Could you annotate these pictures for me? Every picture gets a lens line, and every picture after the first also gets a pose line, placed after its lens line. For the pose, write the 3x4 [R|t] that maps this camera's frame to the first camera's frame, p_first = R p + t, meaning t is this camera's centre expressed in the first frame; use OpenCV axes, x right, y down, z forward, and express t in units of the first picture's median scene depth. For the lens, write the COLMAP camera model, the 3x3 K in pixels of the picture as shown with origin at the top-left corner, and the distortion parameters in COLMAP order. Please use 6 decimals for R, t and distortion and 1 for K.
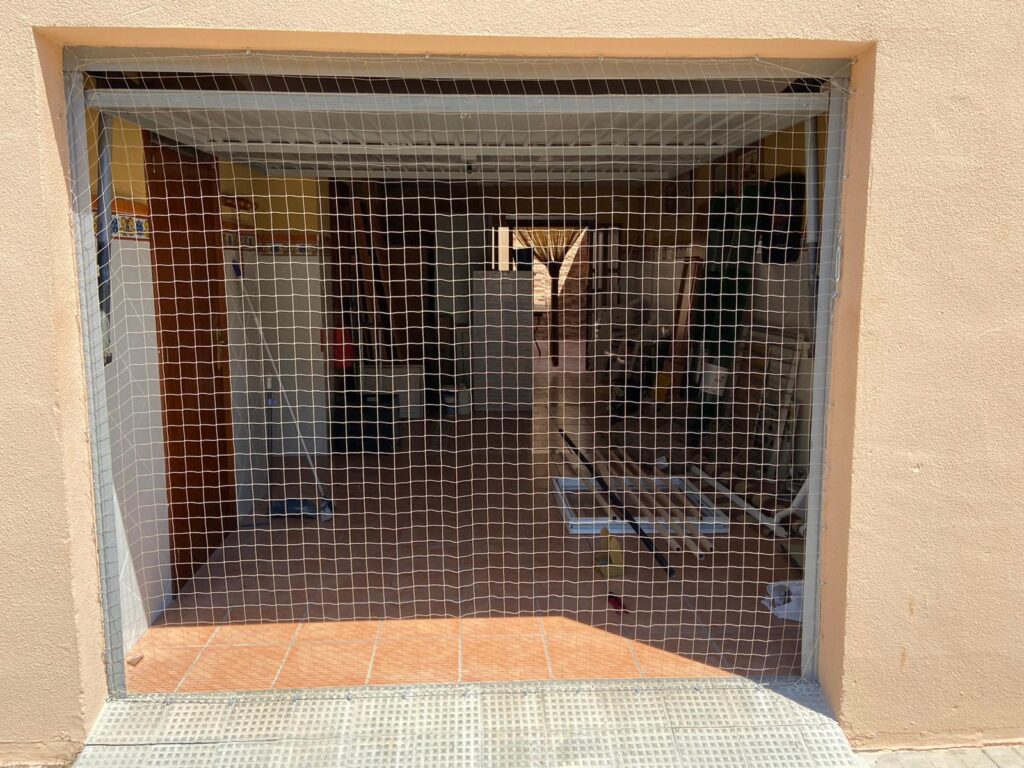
lens RADIAL K [[774.8, 0, 506.2], [0, 774.8, 379.2], [0, 0, 1]] dist [0.090601, -0.113277]
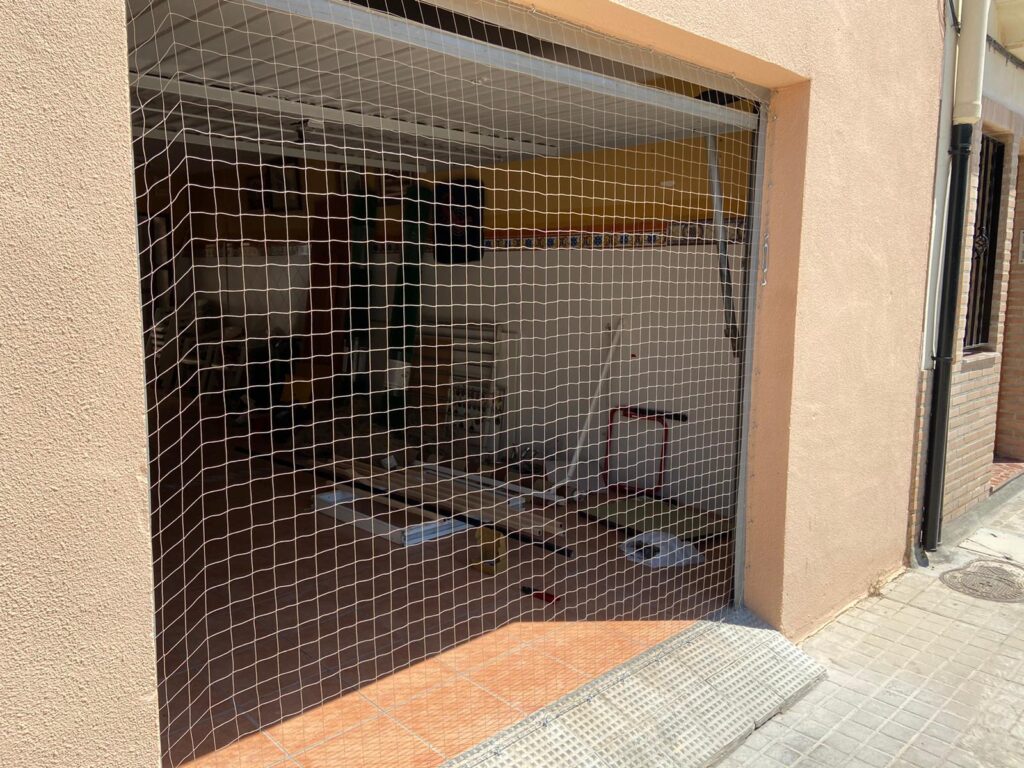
lens RADIAL K [[774.8, 0, 508.5], [0, 774.8, 387.0], [0, 0, 1]] dist [0.090601, -0.113277]
pose [[0.757344, -0.088067, 0.647051, -0.606665], [0.087225, 0.995628, 0.033417, -0.013280], [-0.647165, 0.031131, 0.761714, 0.323082]]
